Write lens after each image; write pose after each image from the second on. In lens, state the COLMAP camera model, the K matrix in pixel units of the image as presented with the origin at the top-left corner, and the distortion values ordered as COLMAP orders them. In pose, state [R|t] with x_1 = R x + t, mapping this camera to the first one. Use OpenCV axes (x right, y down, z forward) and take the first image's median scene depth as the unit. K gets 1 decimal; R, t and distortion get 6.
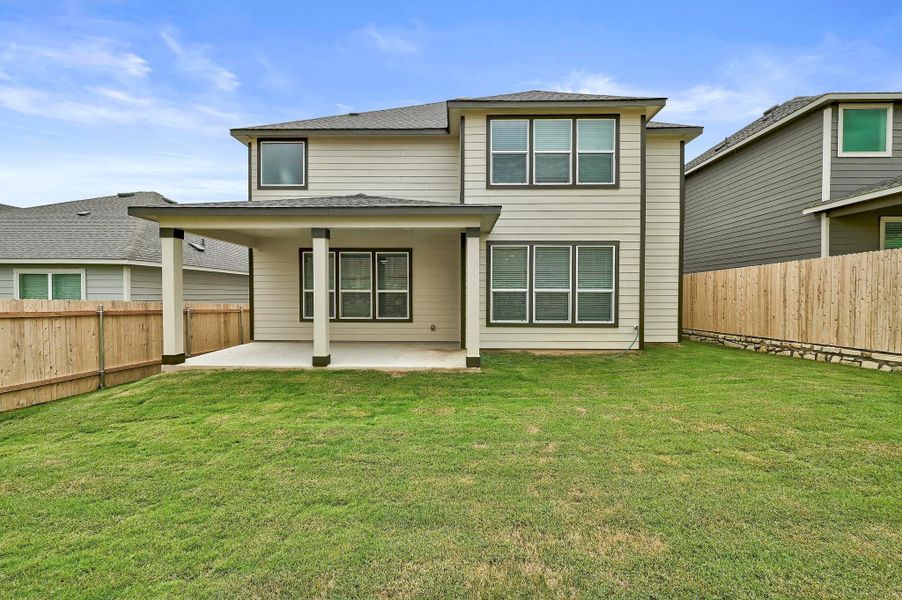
lens RADIAL K [[361.2, 0, 452.4], [0, 361.2, 299.7], [0, 0, 1]] dist [-0.003843, 0.000861]
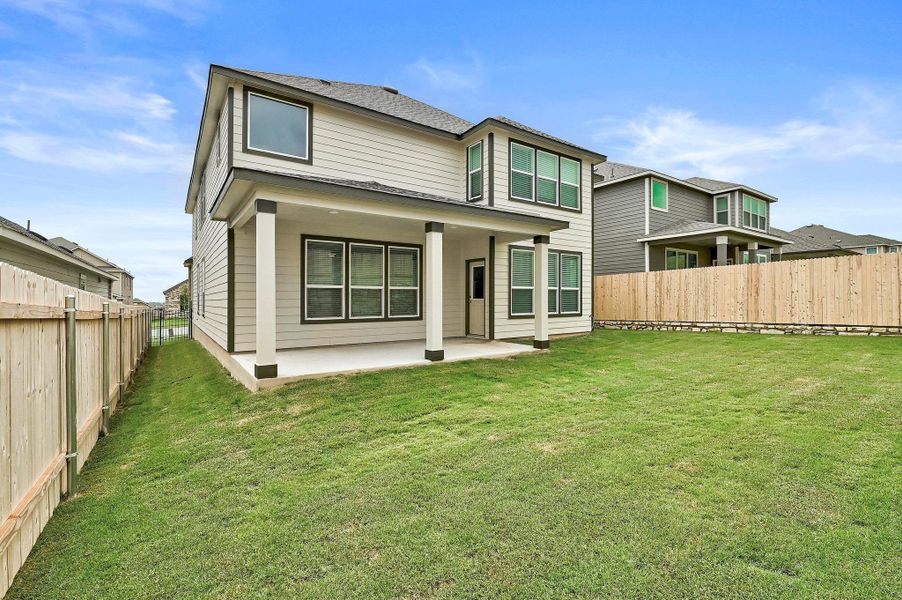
lens RADIAL K [[429.1, 0, 451.8], [0, 429.1, 298.7], [0, 0, 1]] dist [-0.002060, -0.000036]
pose [[0.788162, -0.003859, 0.615455, -0.901261], [0.015750, 0.999779, -0.013901, 0.026327], [-0.615266, 0.020649, 0.788049, 0.031728]]
